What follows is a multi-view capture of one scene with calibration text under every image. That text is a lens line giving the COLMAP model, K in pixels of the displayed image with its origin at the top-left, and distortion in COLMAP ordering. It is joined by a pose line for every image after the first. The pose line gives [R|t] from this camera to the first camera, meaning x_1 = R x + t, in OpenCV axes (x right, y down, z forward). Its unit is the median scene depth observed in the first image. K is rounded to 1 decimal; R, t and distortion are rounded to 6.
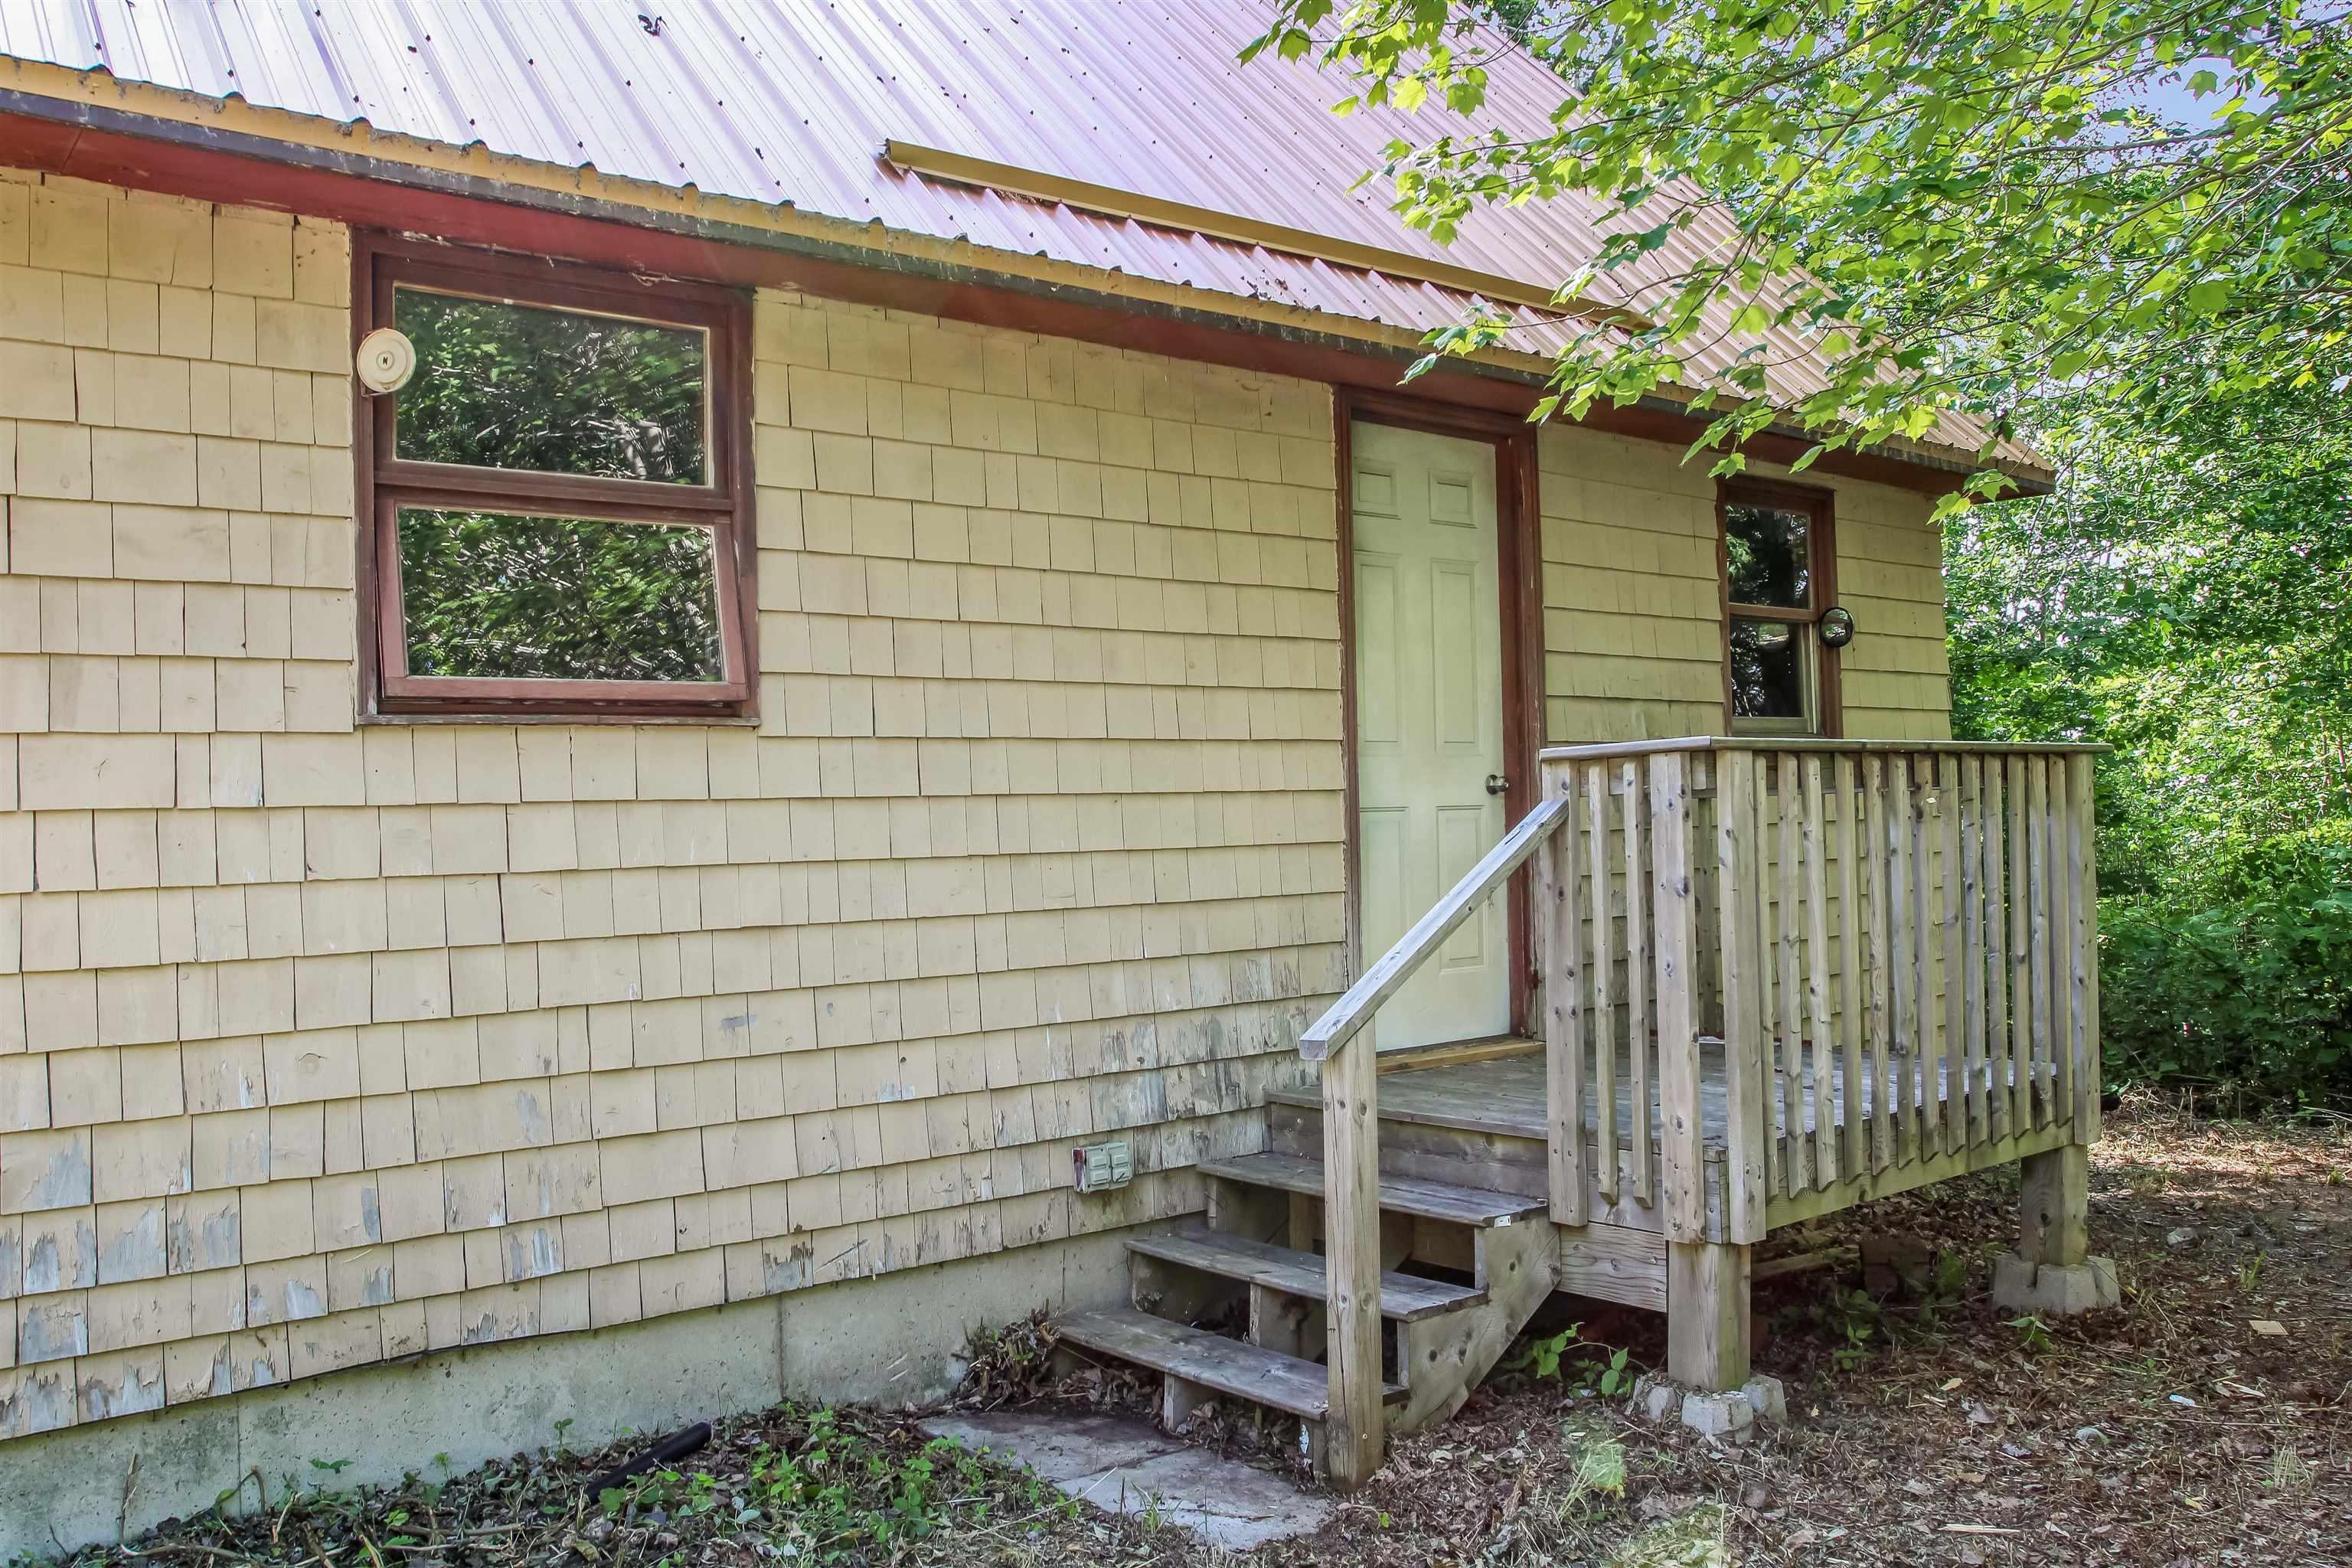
lens RADIAL K [[1877.6, 0, 1174.1], [0, 1877.6, 785.2], [0, 0, 1]] dist [-0.059518, 0.015614]
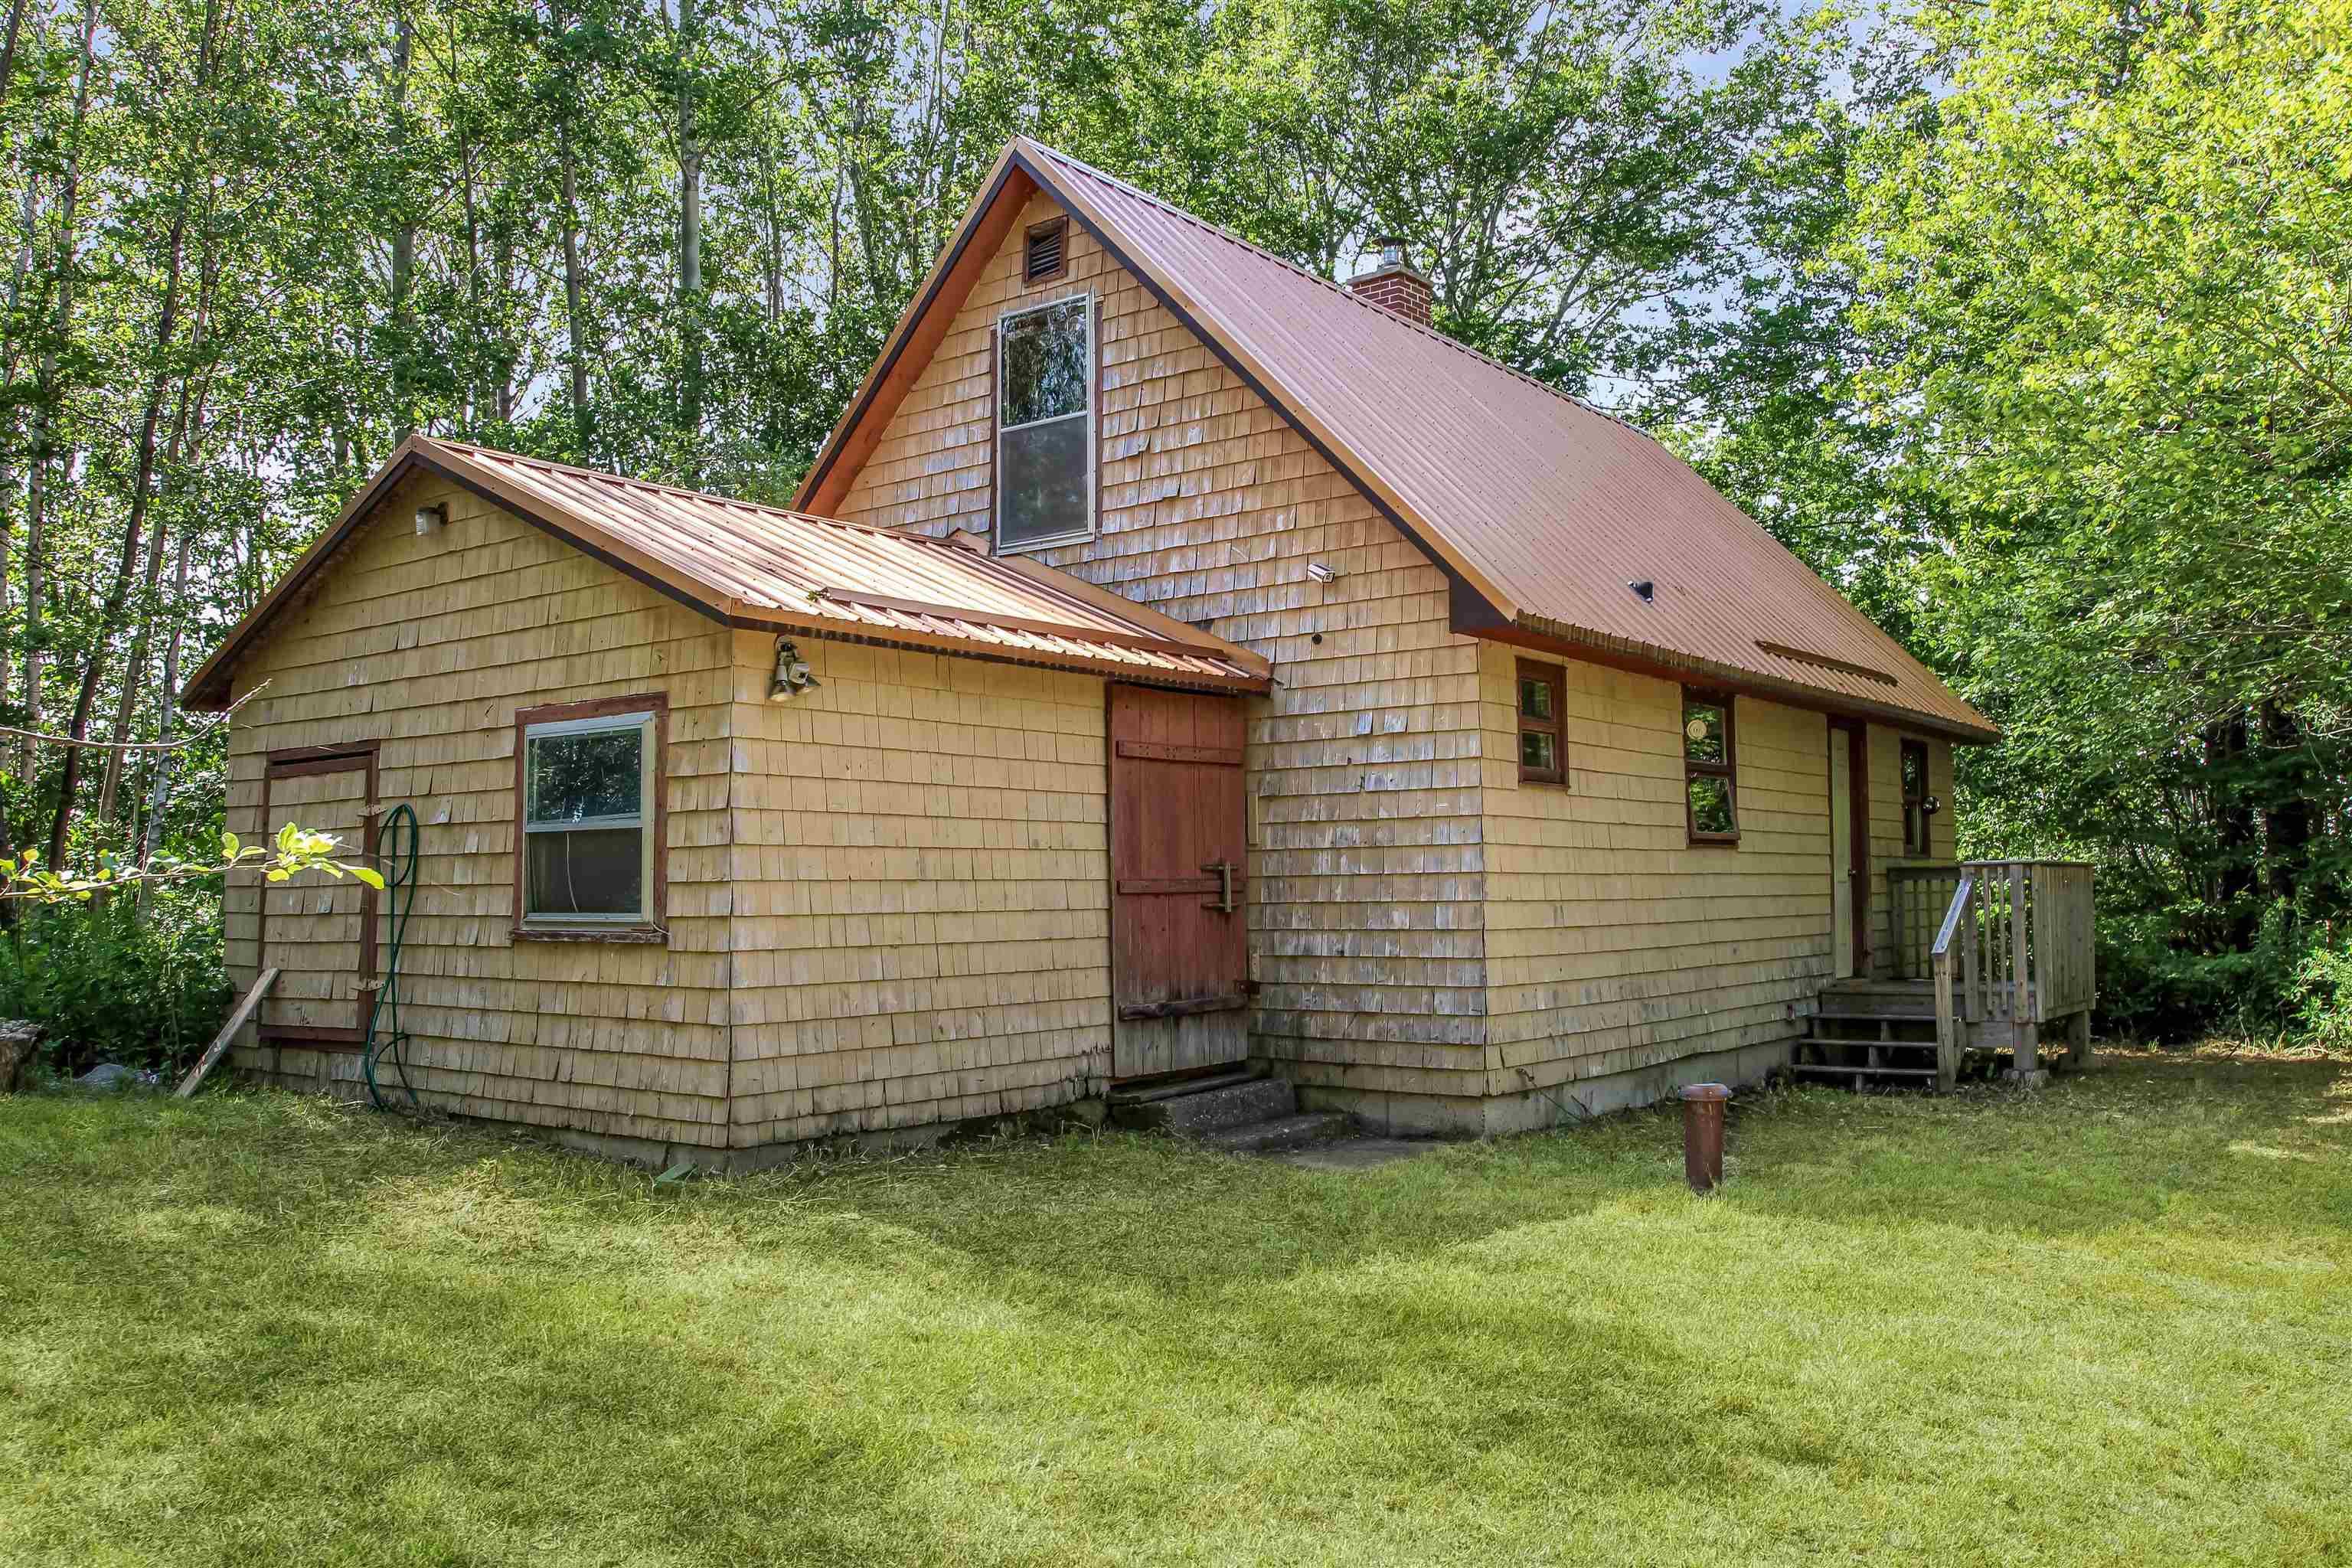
lens RADIAL K [[1877.6, 0, 1176.2], [0, 1877.6, 779.6], [0, 0, 1]] dist [-0.059518, 0.015614]
pose [[0.971088, 0.032479, 0.236502, -1.733148], [-0.022065, 0.998672, -0.046549, 0.015378], [-0.237700, 0.039985, 0.970515, -1.578566]]
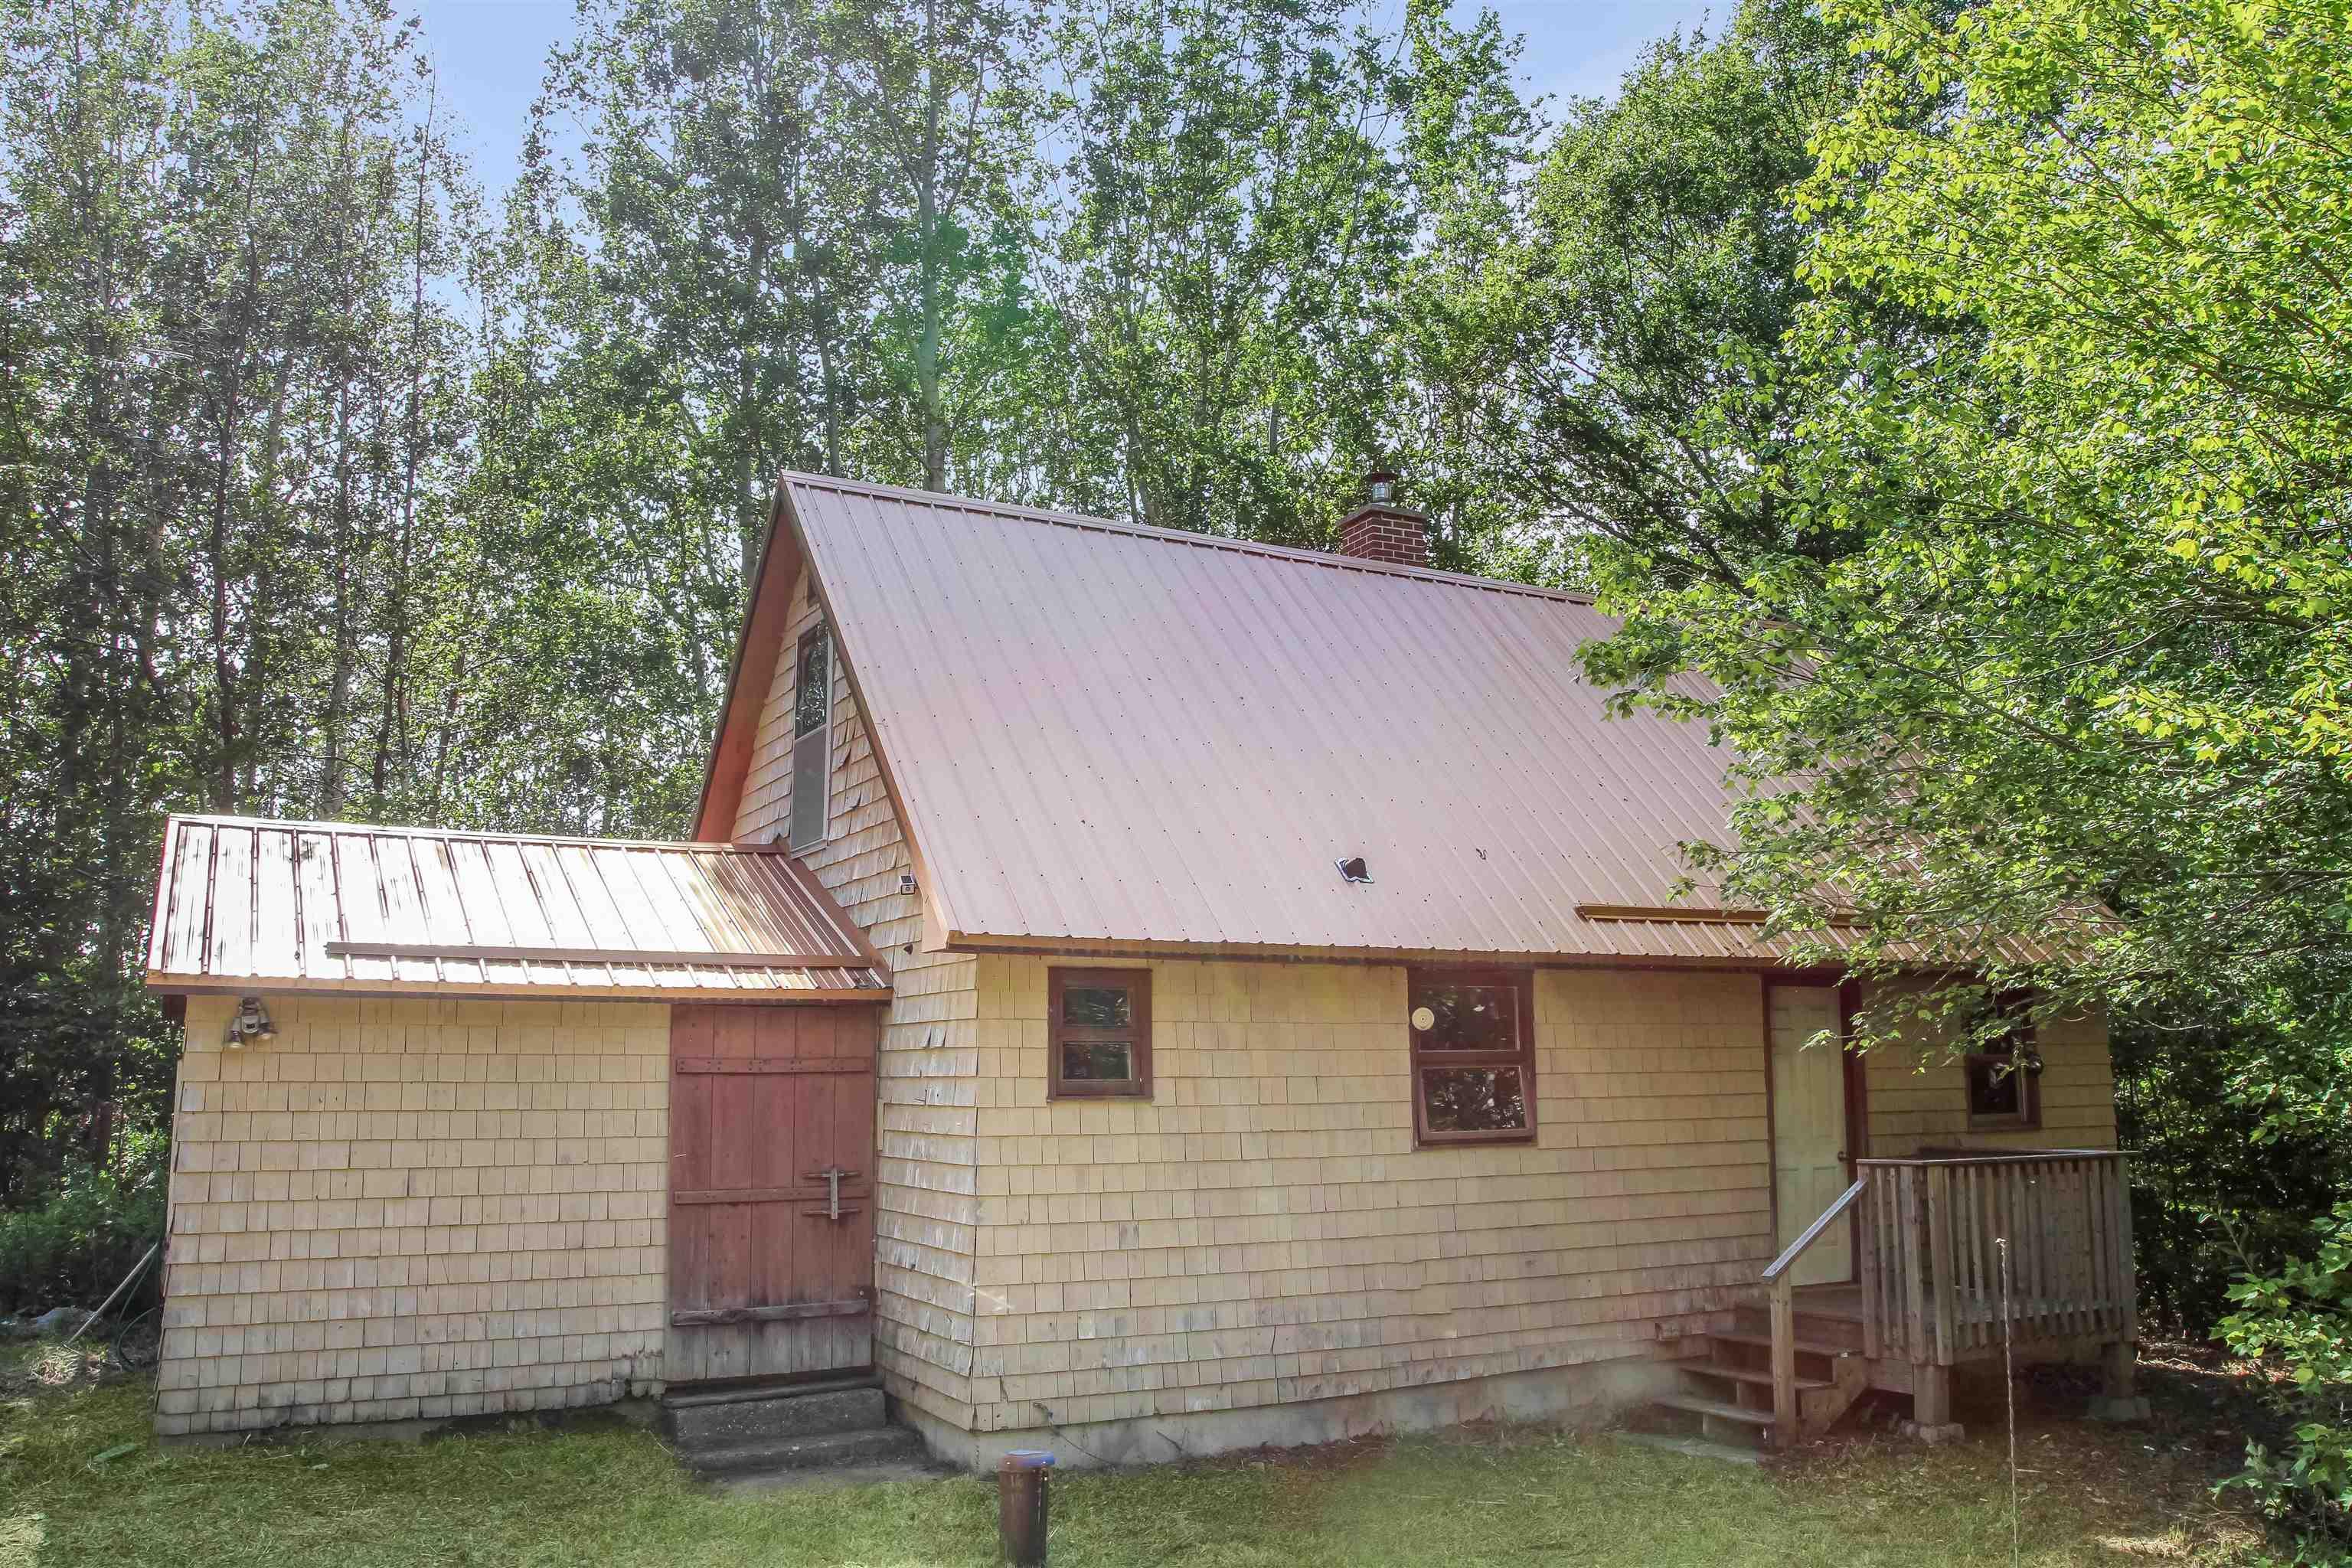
lens RADIAL K [[1877.6, 0, 1170.6], [0, 1877.6, 767.3], [0, 0, 1]] dist [-0.059518, 0.015614]
pose [[0.981604, -0.009132, -0.190710, -0.220676], [-0.016910, 0.990772, -0.134478, -0.189023], [0.190178, 0.135229, 0.972392, -1.630262]]
